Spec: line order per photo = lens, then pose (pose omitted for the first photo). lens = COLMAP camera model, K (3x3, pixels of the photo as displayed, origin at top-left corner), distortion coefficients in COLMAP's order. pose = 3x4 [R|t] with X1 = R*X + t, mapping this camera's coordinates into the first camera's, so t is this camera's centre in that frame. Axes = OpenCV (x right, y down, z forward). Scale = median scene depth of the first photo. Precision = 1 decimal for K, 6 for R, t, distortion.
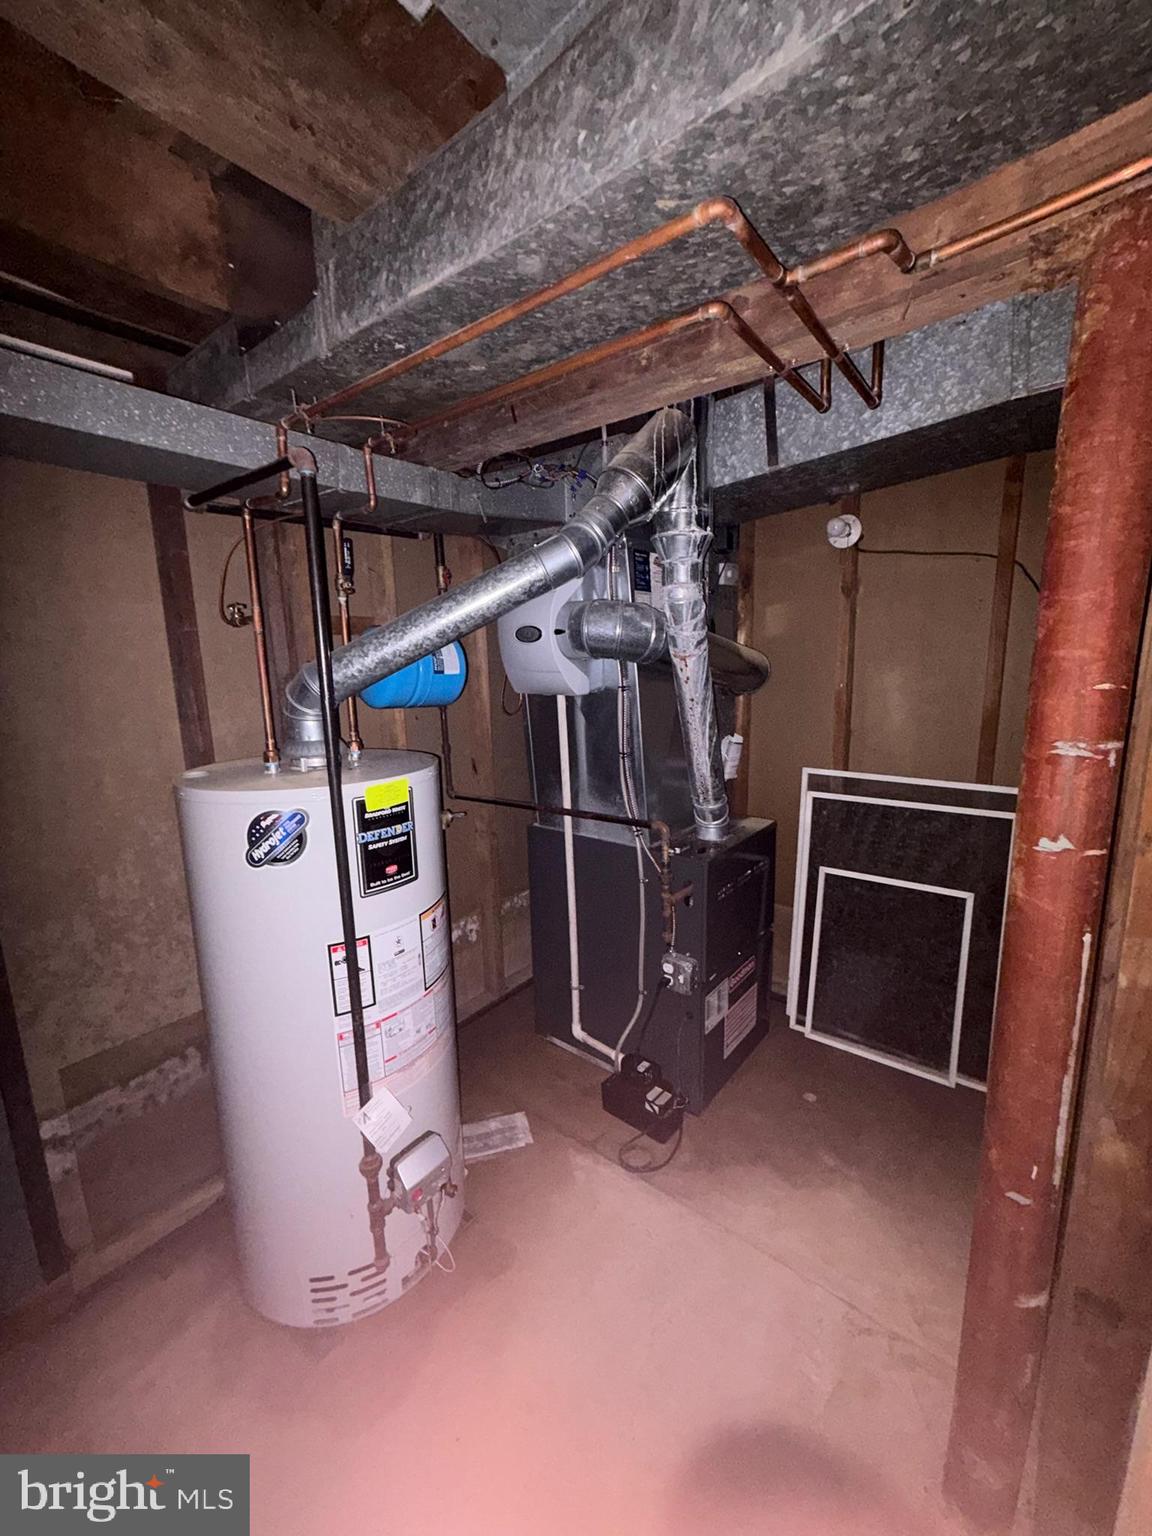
lens RADIAL K [[615.1, 0, 581.9], [0, 615.1, 779.2], [0, 0, 1]] dist [0.000178, 0.000083]
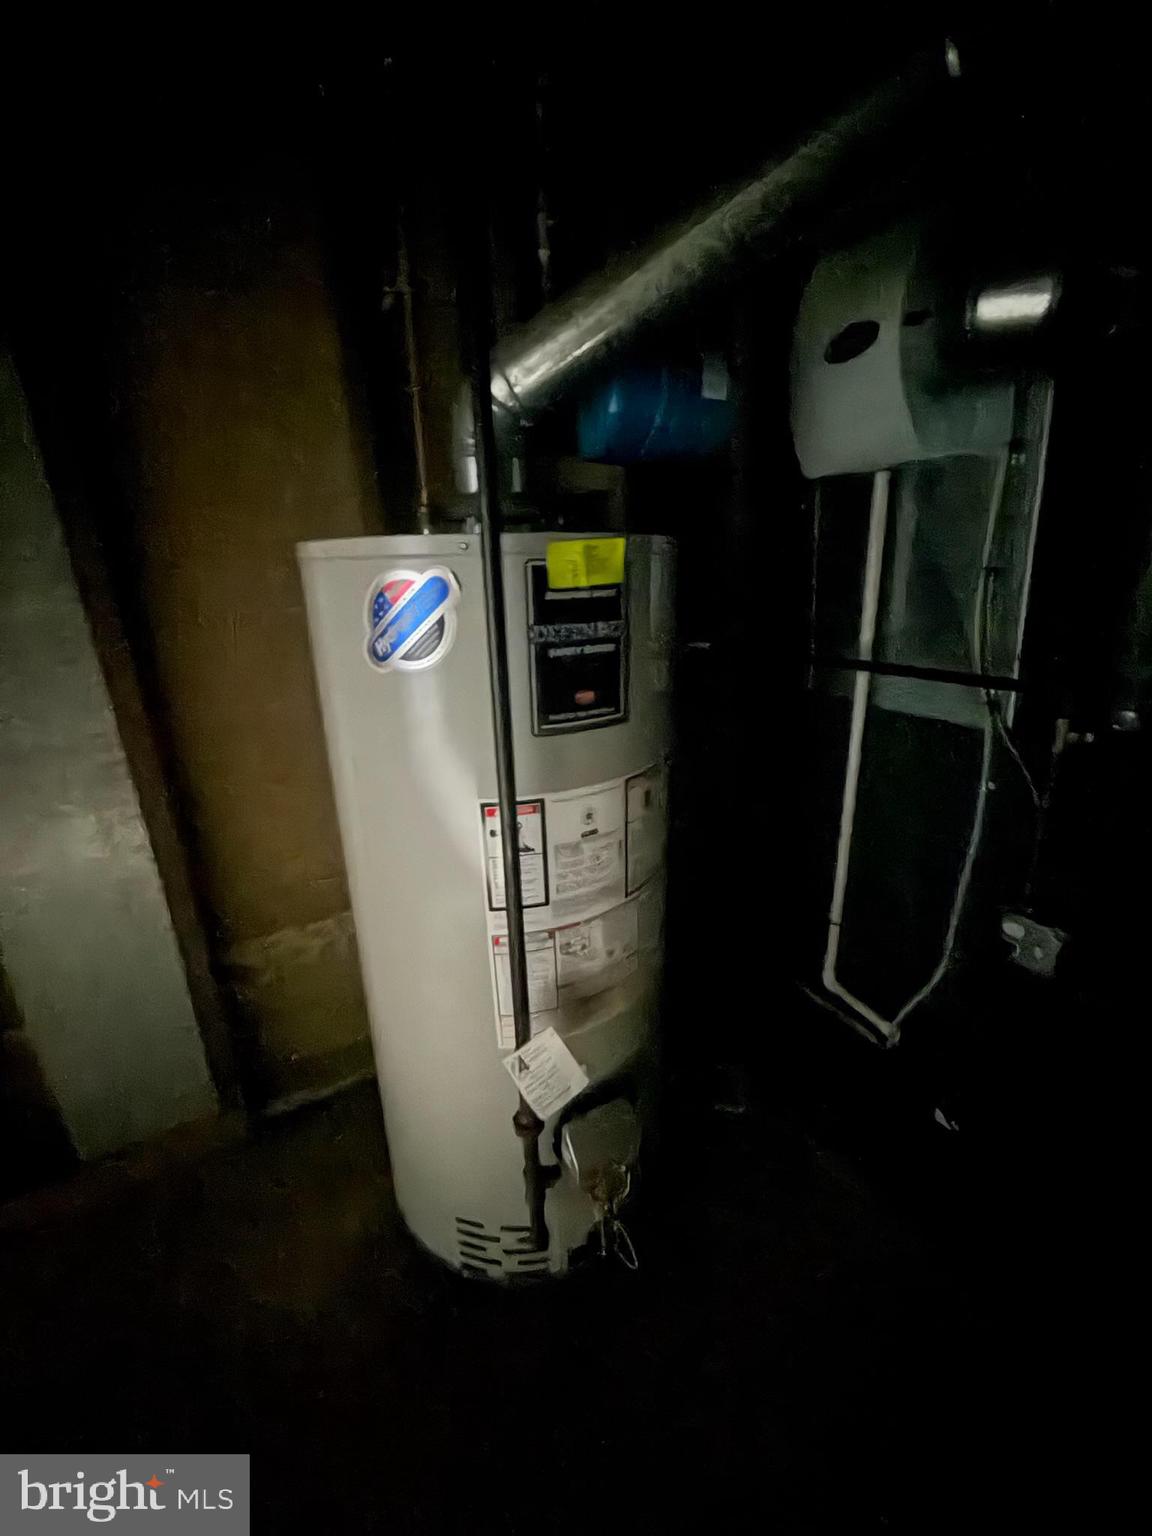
lens RADIAL K [[614.9, 0, 577.4], [0, 614.9, 764.0], [0, 0, 1]] dist [-0.002675, 0.000118]
pose [[0.926110, 0.118887, -0.358030, -0.093159], [-0.067992, 0.986105, 0.151572, 0.119857], [0.371075, -0.116029, 0.921325, 0.433573]]
